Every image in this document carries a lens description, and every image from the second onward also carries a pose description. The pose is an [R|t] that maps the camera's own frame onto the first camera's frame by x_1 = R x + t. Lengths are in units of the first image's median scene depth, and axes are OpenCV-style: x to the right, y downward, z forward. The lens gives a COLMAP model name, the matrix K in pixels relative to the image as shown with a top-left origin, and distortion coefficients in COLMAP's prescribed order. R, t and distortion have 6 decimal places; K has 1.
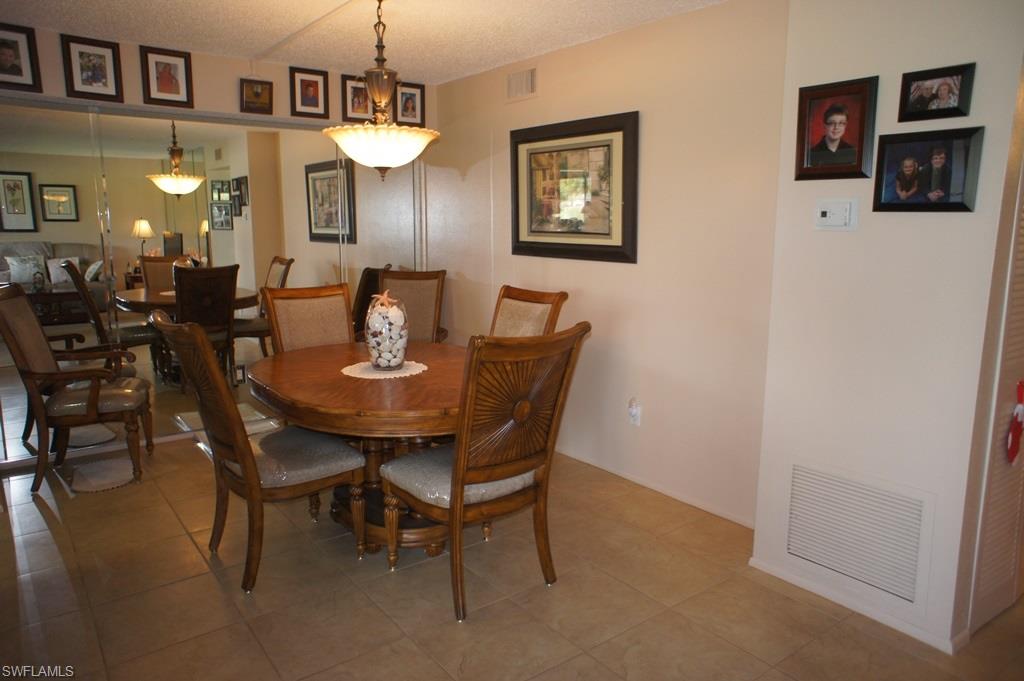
lens RADIAL K [[694.2, 0, 510.2], [0, 694.2, 336.5], [0, 0, 1]] dist [-0.072512, 0.098705]
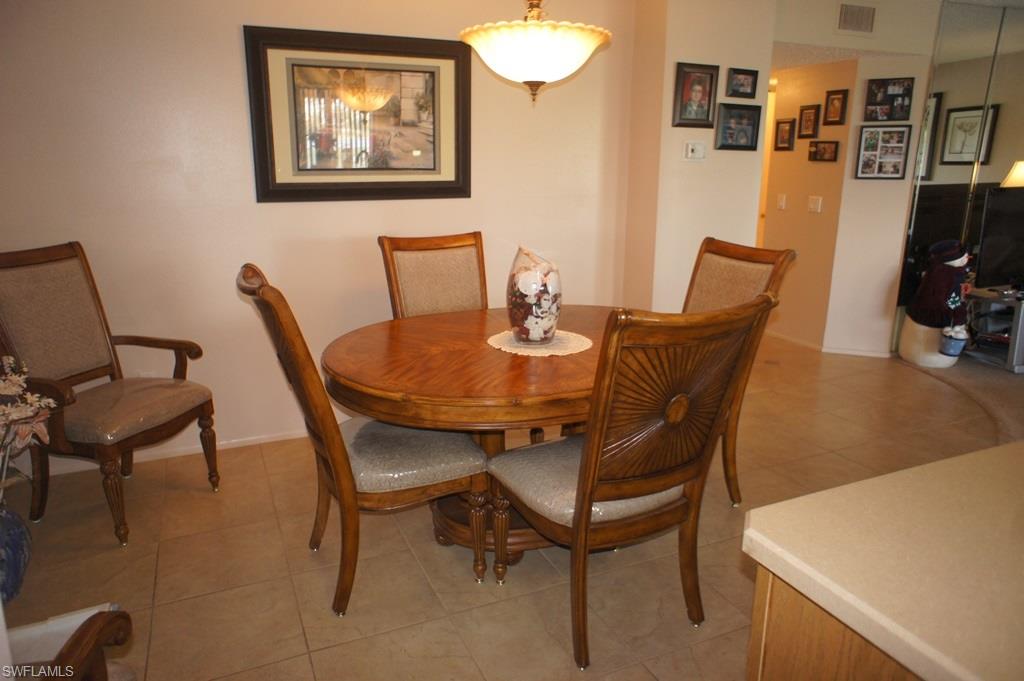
lens RADIAL K [[694.2, 0, 510.2], [0, 694.2, 336.5], [0, 0, 1]] dist [-0.072512, 0.098705]
pose [[0.234714, -0.241570, 0.941570, -0.990368], [0.158728, 0.965153, 0.208053, -0.136876], [-0.959018, 0.100621, 0.264878, 0.860540]]
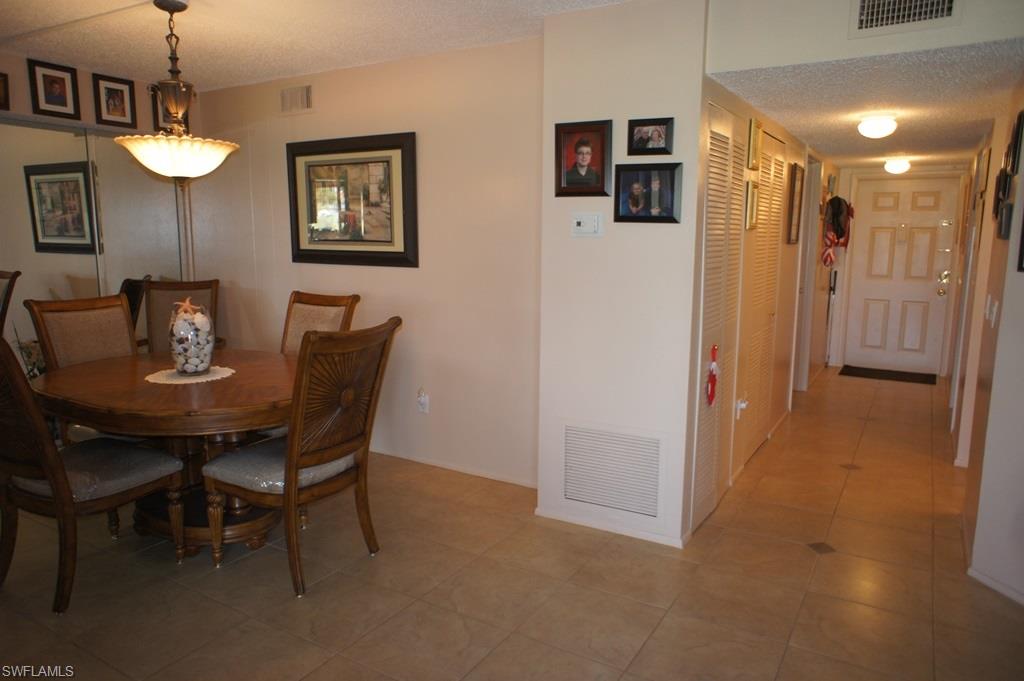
lens RADIAL K [[694.2, 0, 510.2], [0, 694.2, 336.5], [0, 0, 1]] dist [-0.072512, 0.098705]
pose [[0.930085, -0.052684, 0.363548, -0.114744], [0.057358, 0.998352, -0.002066, 0.020995], [-0.362839, 0.022774, 0.931573, -0.119079]]
